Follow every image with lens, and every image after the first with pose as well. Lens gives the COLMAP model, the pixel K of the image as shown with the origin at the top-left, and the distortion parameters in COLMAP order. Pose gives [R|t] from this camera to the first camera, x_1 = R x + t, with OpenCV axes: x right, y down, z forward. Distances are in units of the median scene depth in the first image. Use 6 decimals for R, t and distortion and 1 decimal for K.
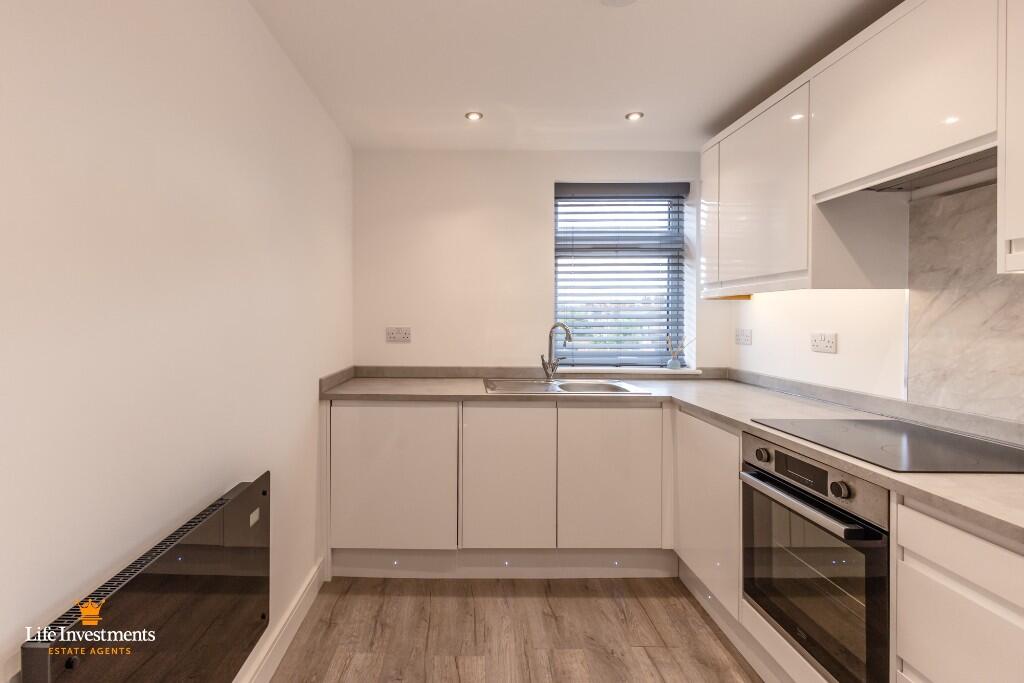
lens RADIAL K [[489.7, 0, 463.4], [0, 489.7, 324.4], [0, 0, 1]] dist [0.009193, -0.001019]
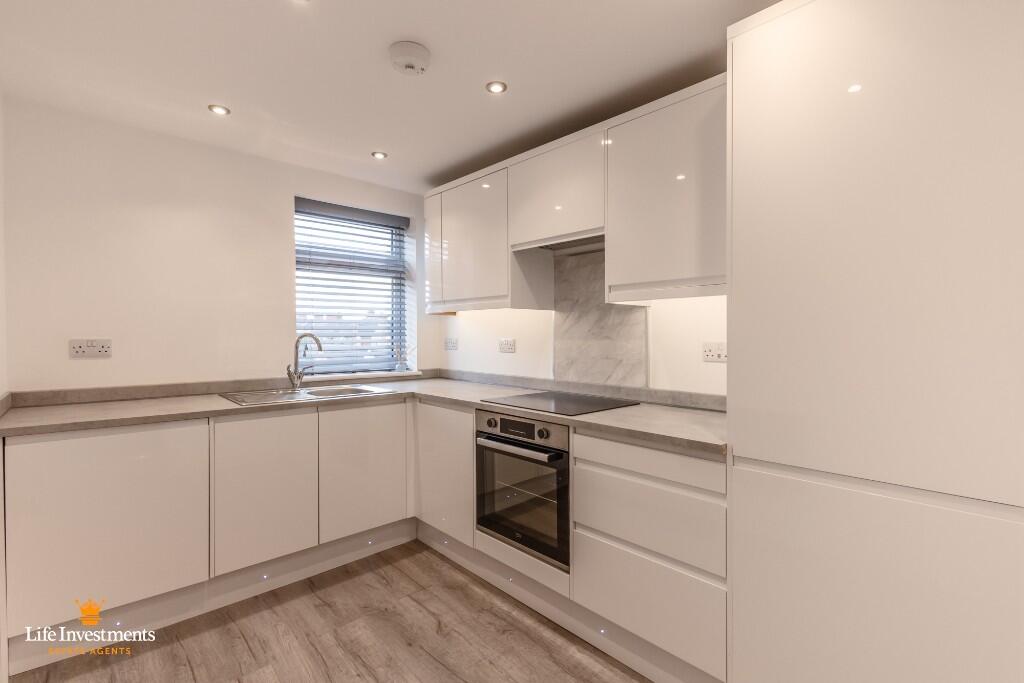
lens RADIAL K [[471.1, 0, 510.5], [0, 471.1, 338.9], [0, 0, 1]] dist [0.005573, -0.000921]
pose [[0.733170, -0.008452, 0.679993, -0.220544], [0.009007, 0.999956, 0.002718, 0.013763], [-0.679986, 0.004132, 0.733214, -0.034974]]
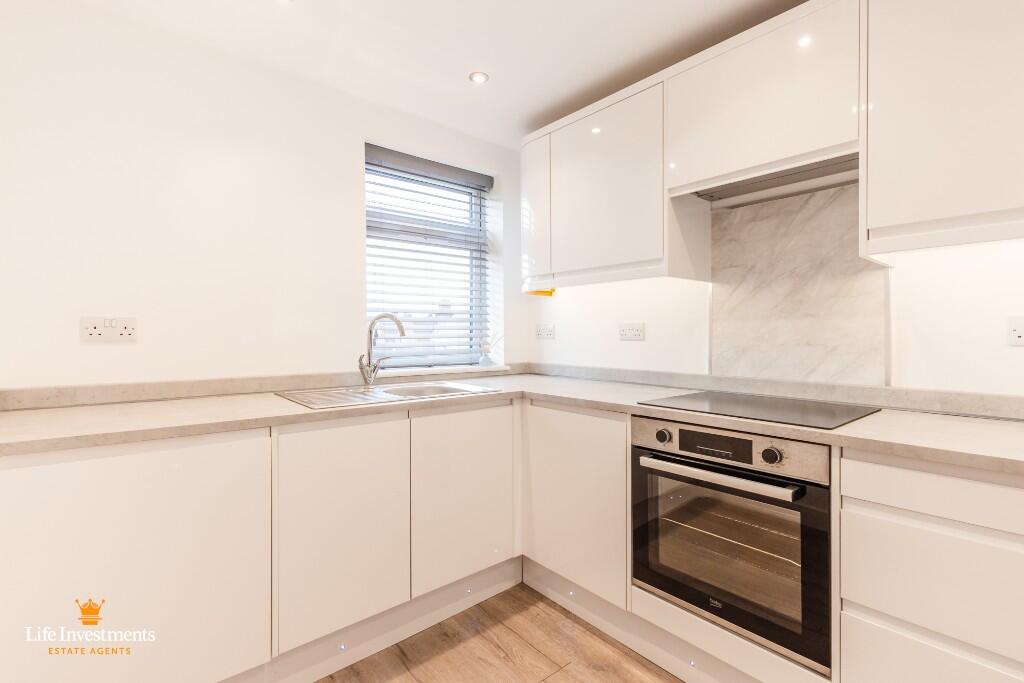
lens RADIAL K [[471.1, 0, 510.5], [0, 471.1, 338.9], [0, 0, 1]] dist [0.005573, -0.000921]
pose [[0.762396, -0.010341, 0.647028, -0.188676], [0.010415, 0.999939, 0.003709, 0.048994], [-0.647027, 0.003911, 0.762457, 0.370212]]
